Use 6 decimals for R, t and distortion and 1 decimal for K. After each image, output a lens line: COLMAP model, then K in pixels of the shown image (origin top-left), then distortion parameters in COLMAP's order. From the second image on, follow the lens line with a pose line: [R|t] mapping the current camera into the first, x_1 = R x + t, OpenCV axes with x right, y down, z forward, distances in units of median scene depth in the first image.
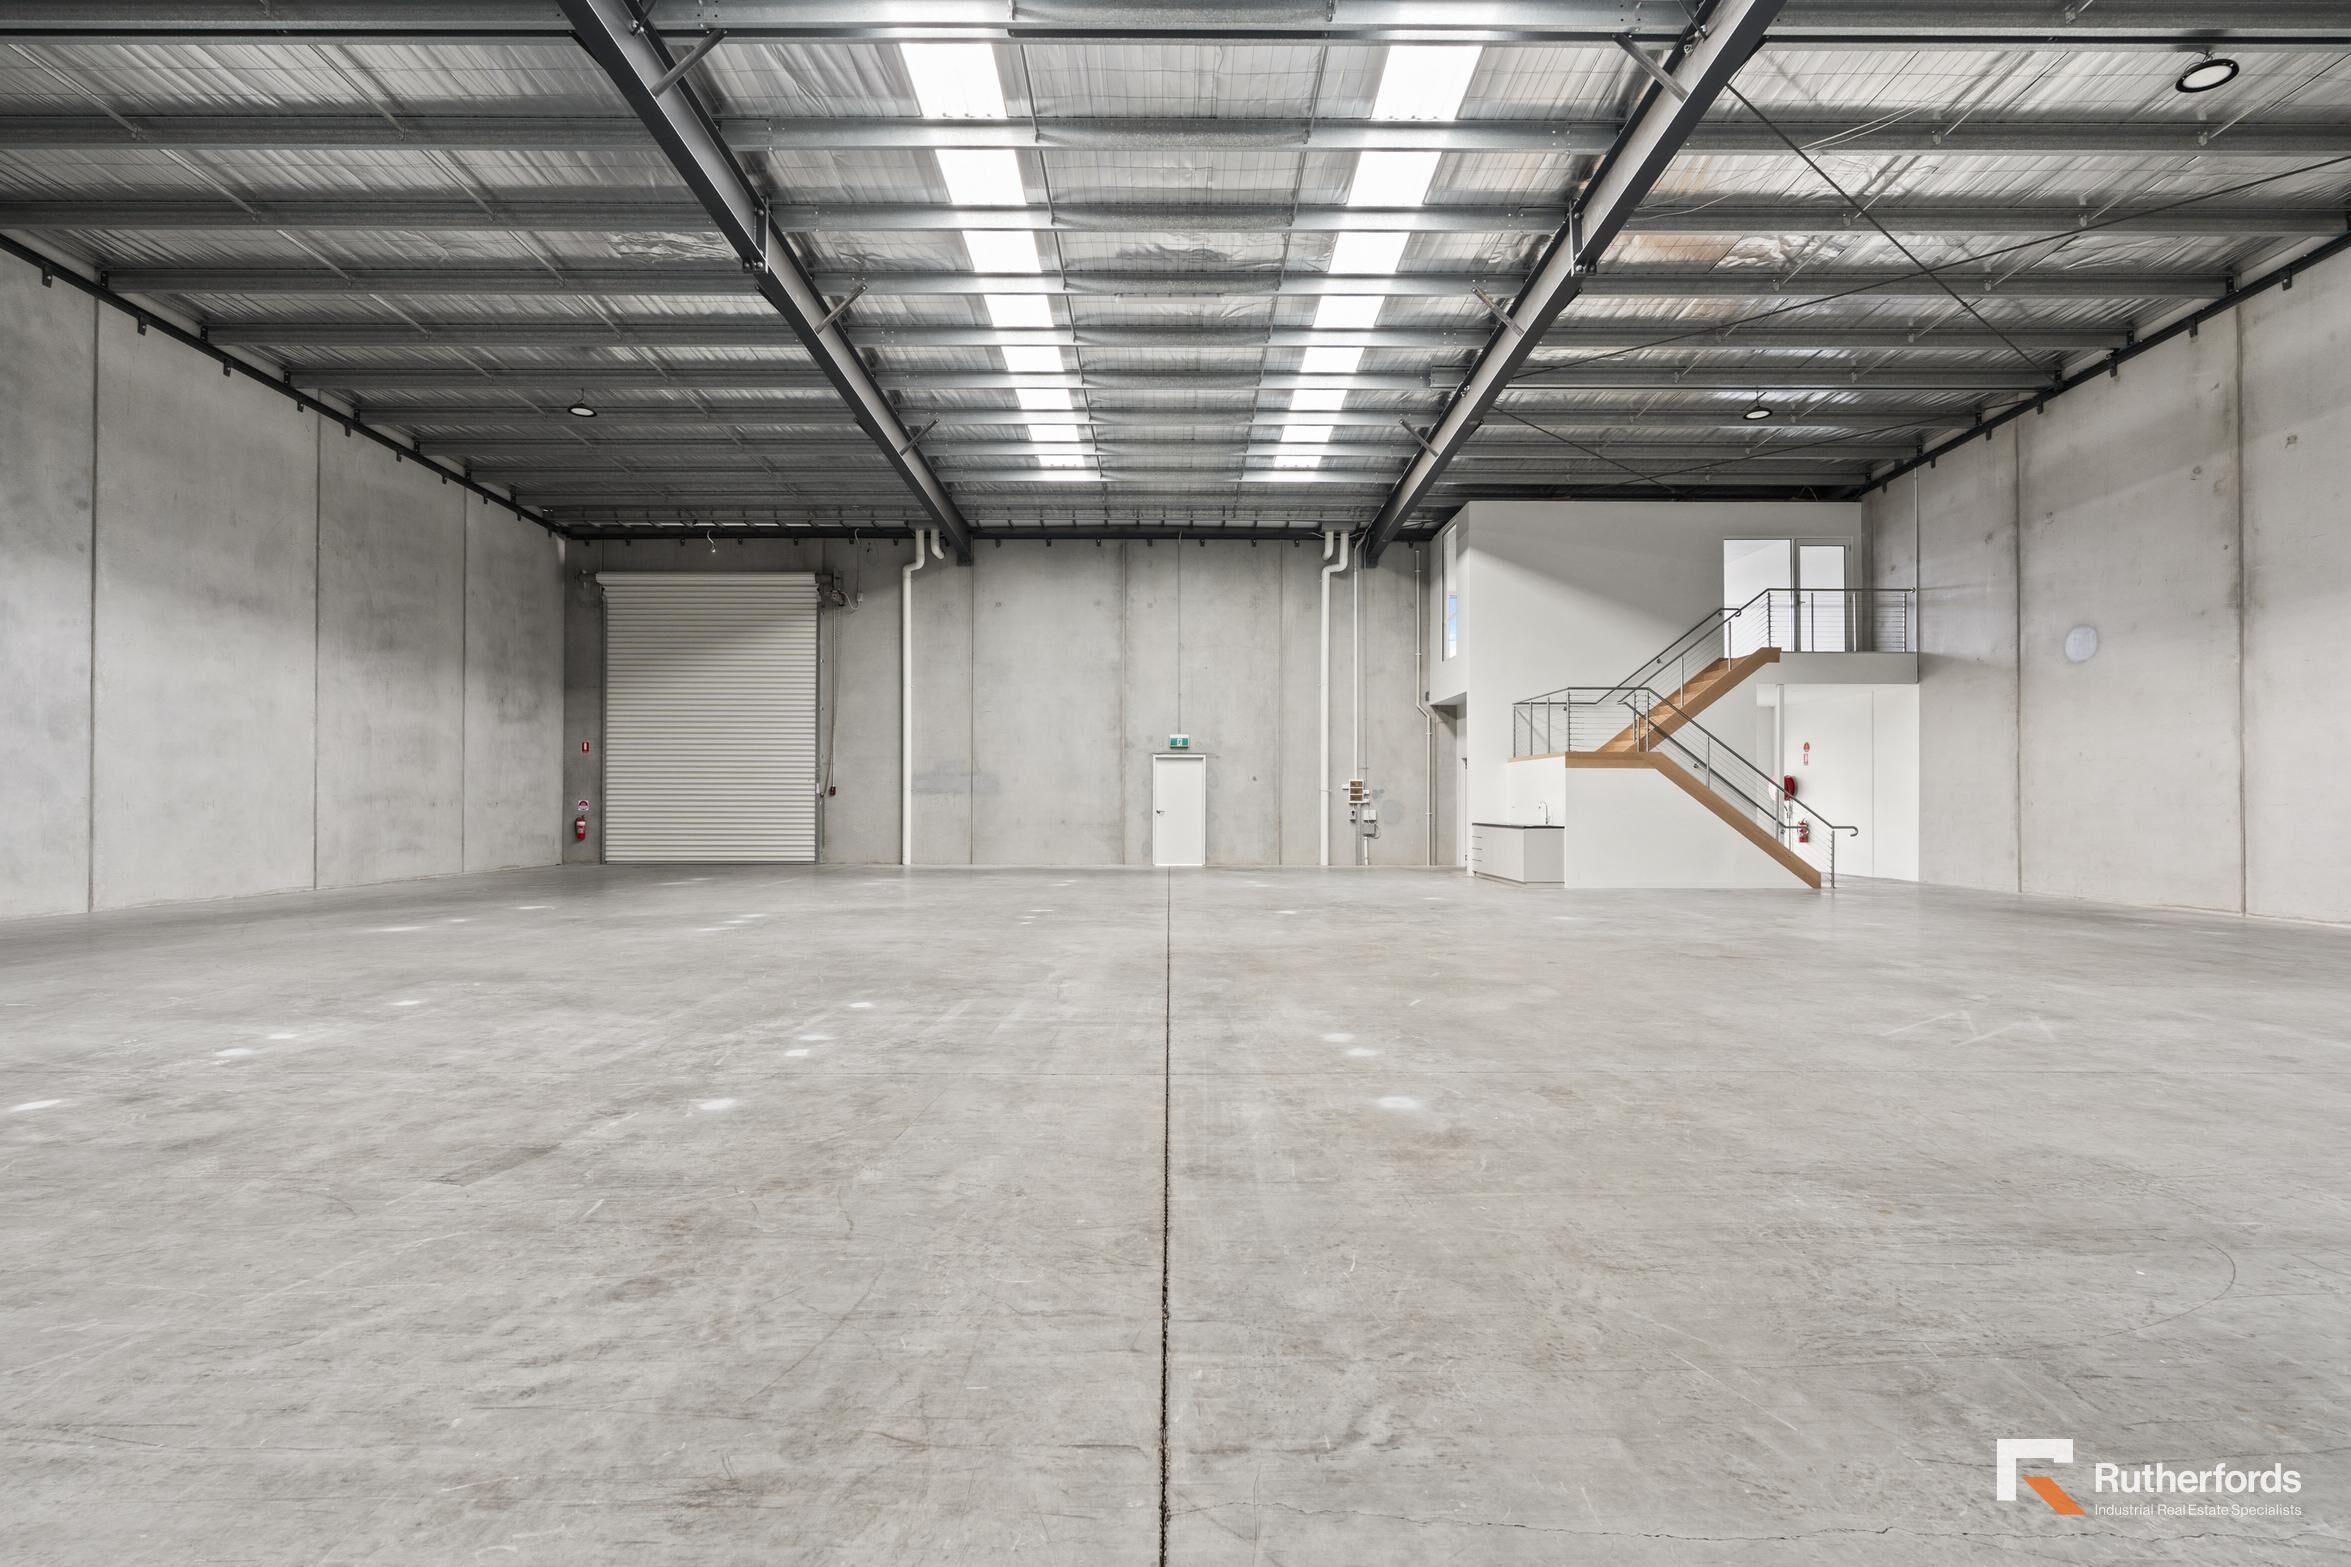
lens RADIAL K [[1050.8, 0, 1199.0], [0, 1050.8, 797.3], [0, 0, 1]] dist [-0.001101, -0.000347]
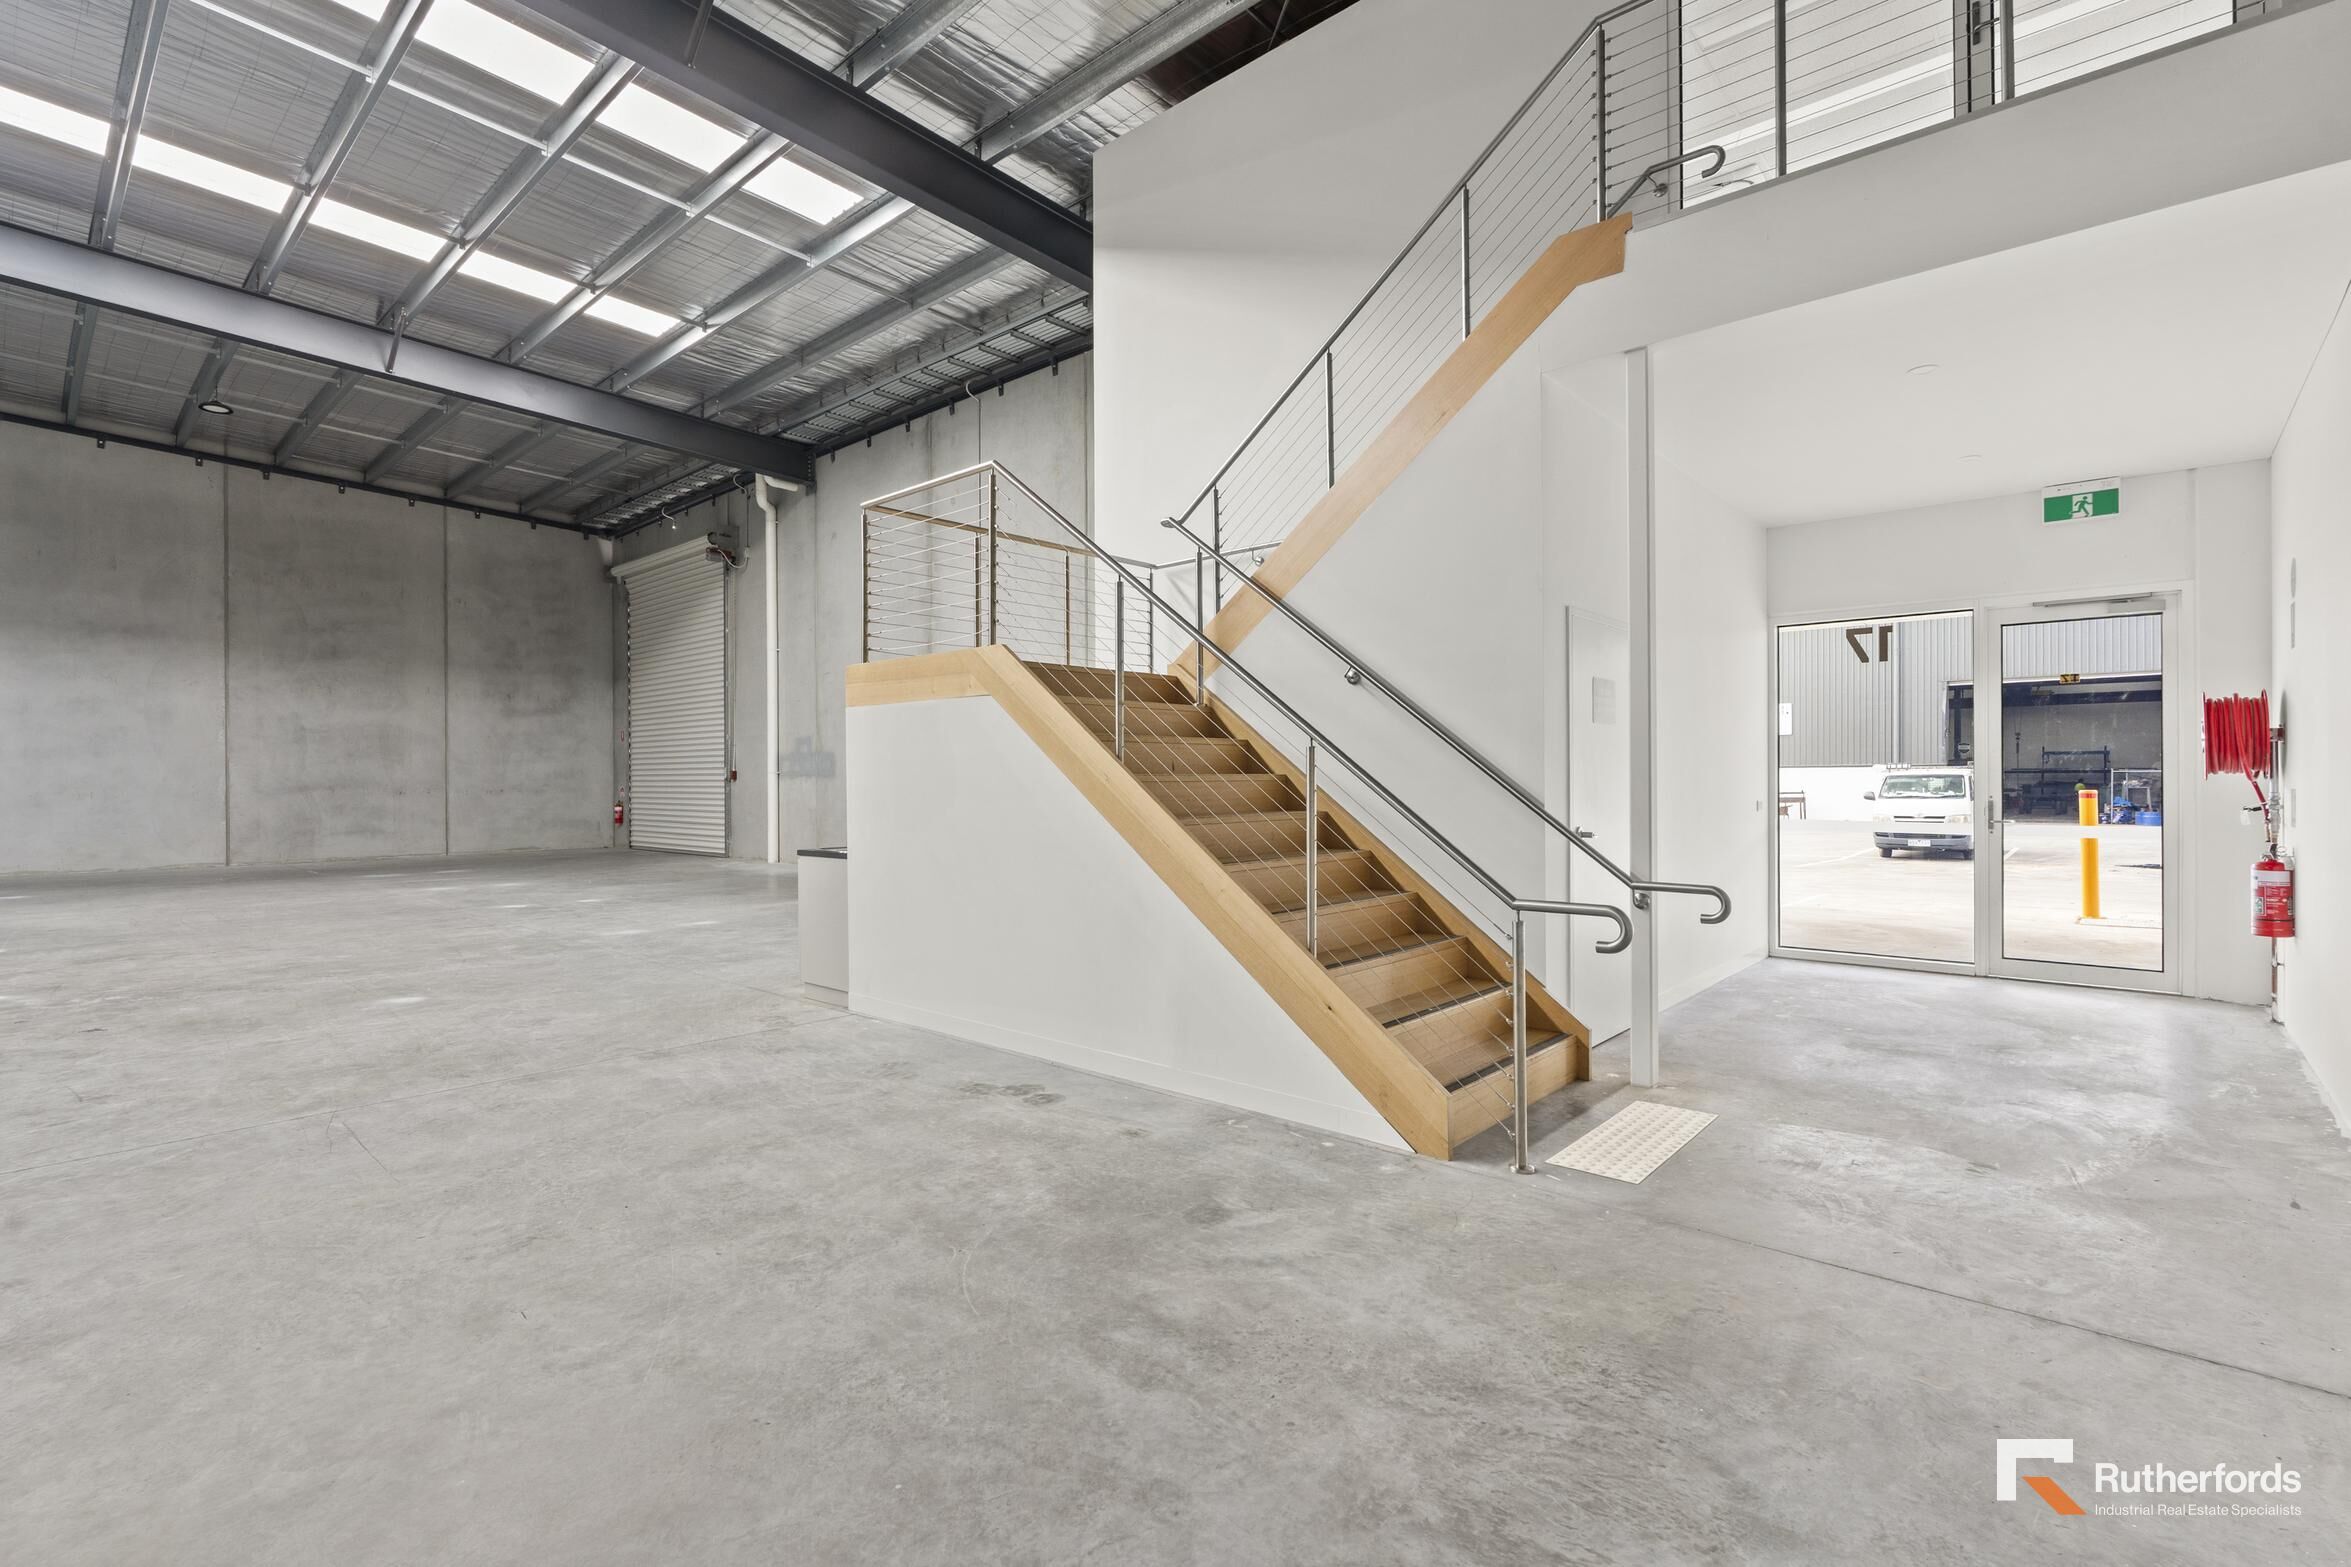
lens RADIAL K [[1065.2, 0, 1207.8], [0, 1065.2, 777.5], [0, 0, 1]] dist [-0.002529, 0.000173]
pose [[0.735179, -0.007206, -0.677835, 0.564966], [0.011251, 0.999935, 0.001573, -0.001288], [0.677780, -0.008783, 0.735212, 0.620408]]
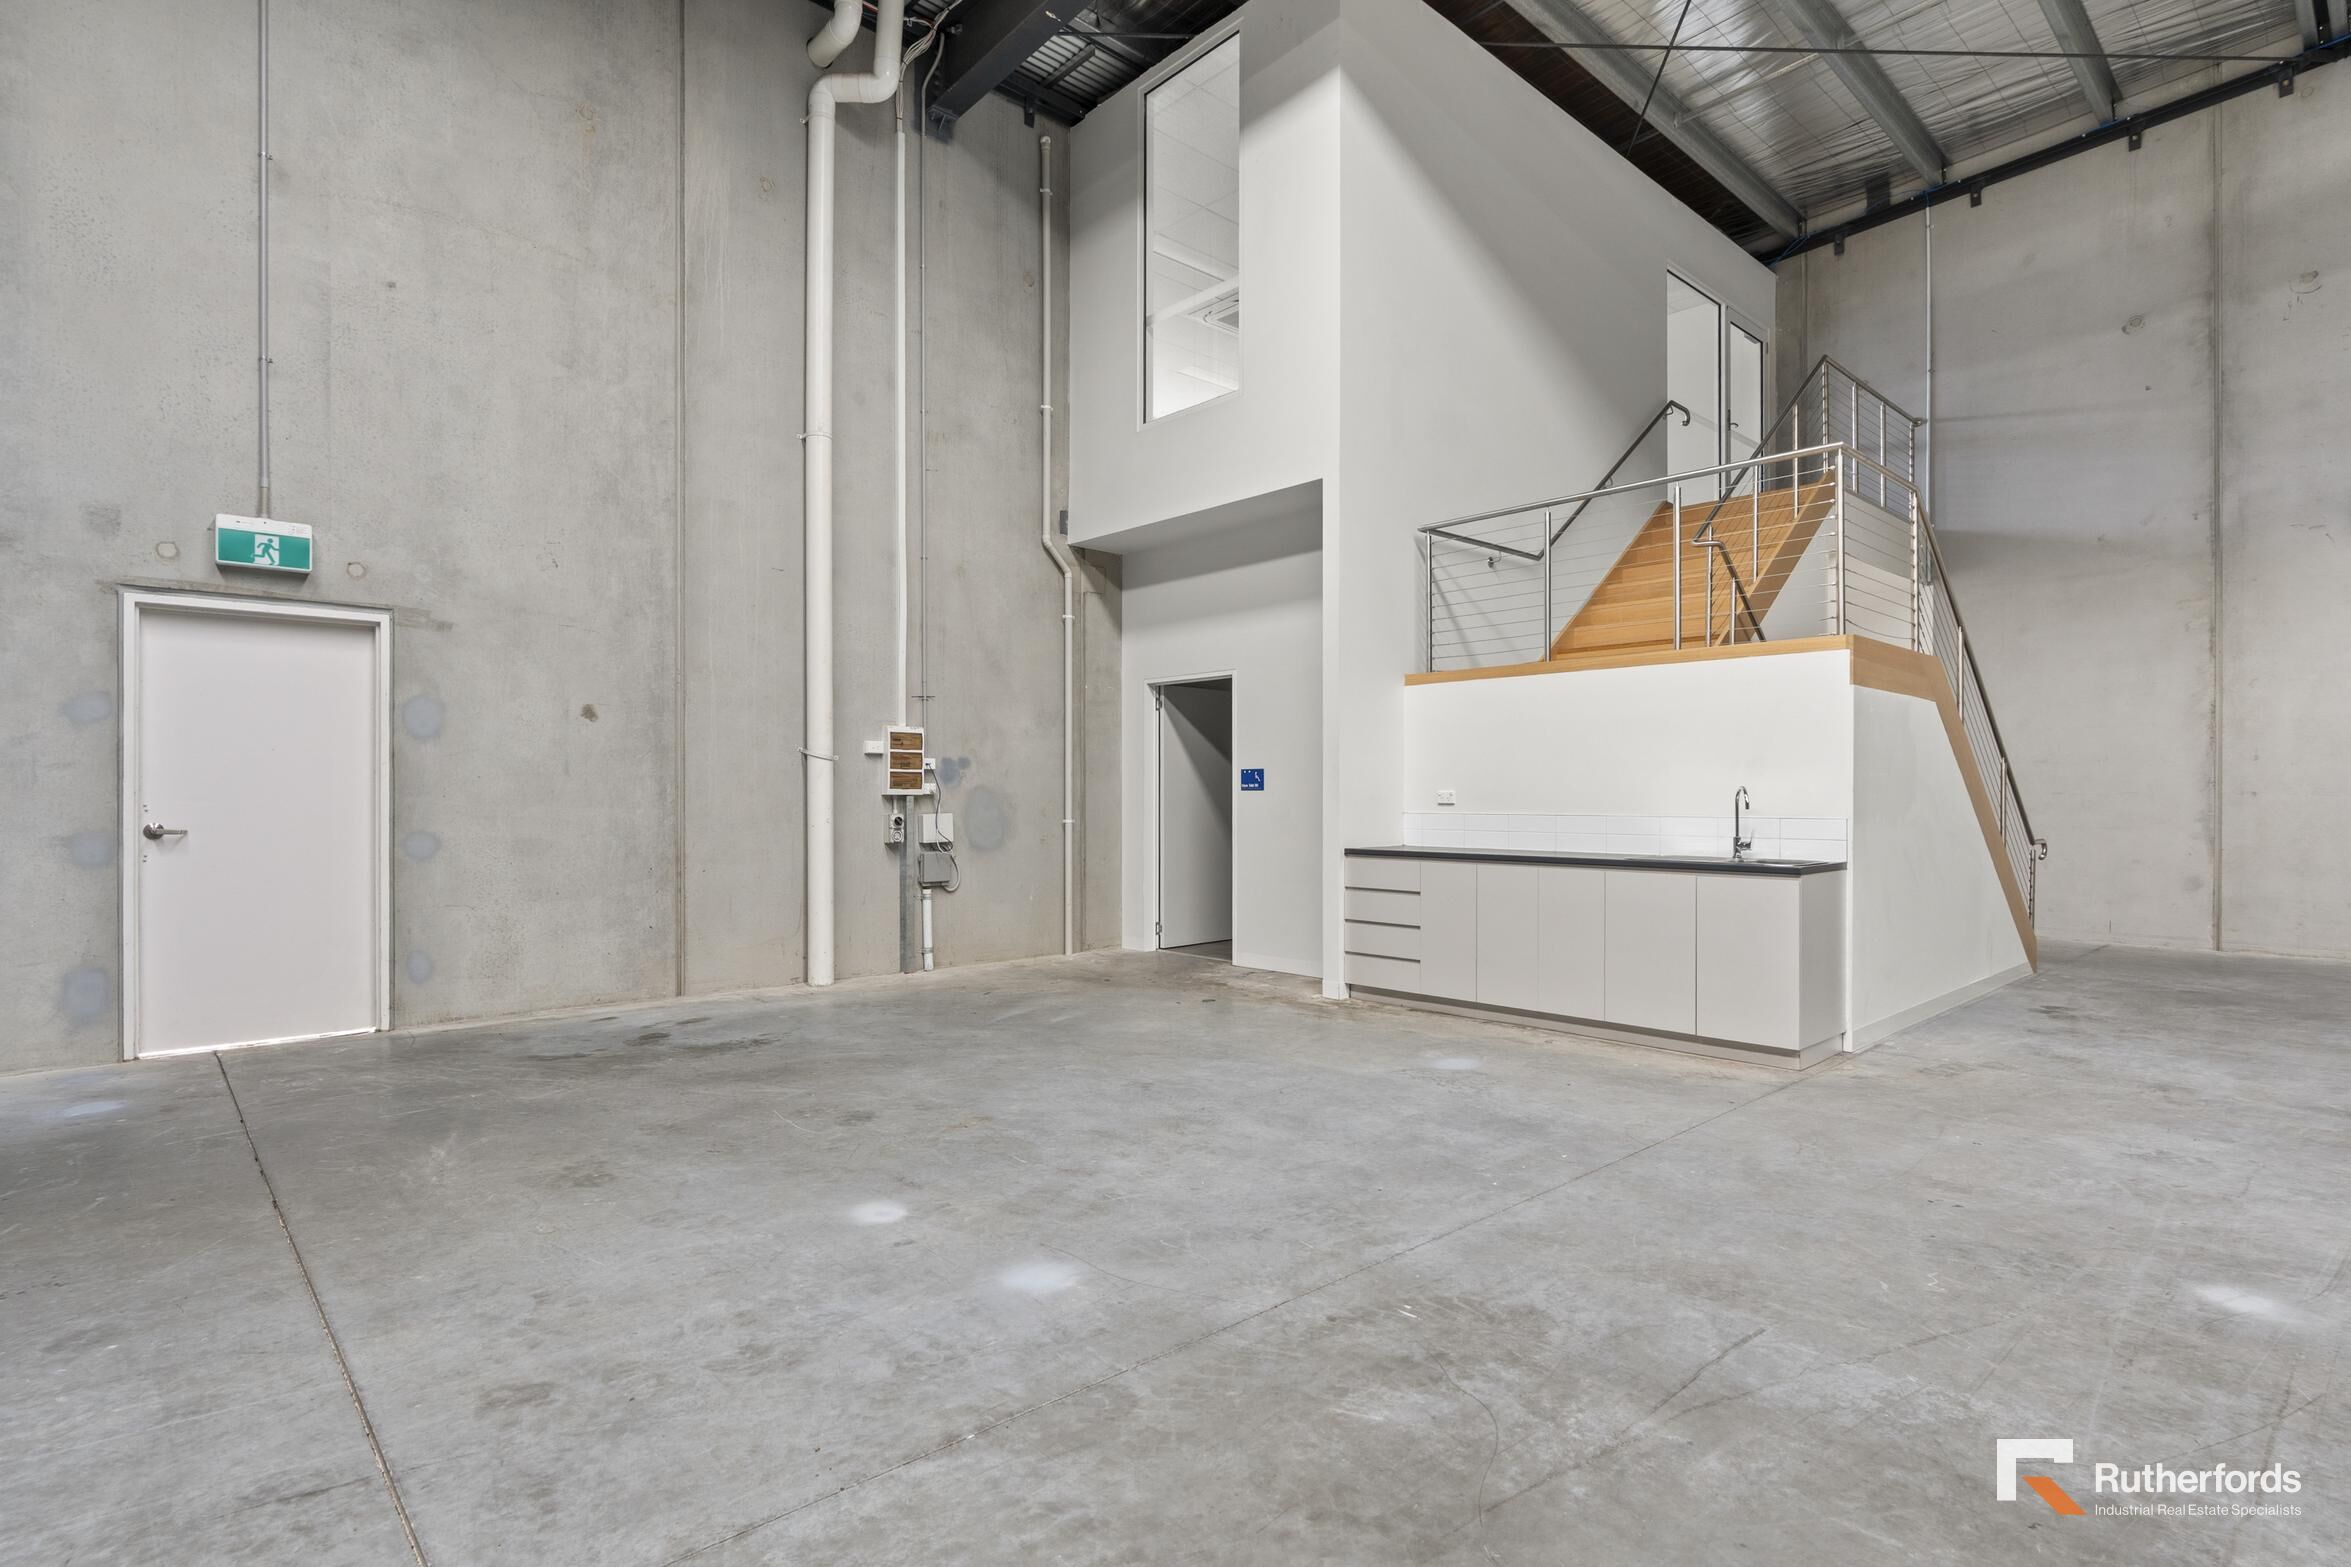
lens RADIAL K [[1168.8, 0, 1181.4], [0, 1168.8, 801.2], [0, 0, 1]] dist [-0.006045, 0.000400]
pose [[0.755215, -0.005777, 0.655451, -0.037022], [-0.001604, 0.999942, 0.010661, 0.003232], [-0.655475, -0.009103, 0.755162, 0.671333]]
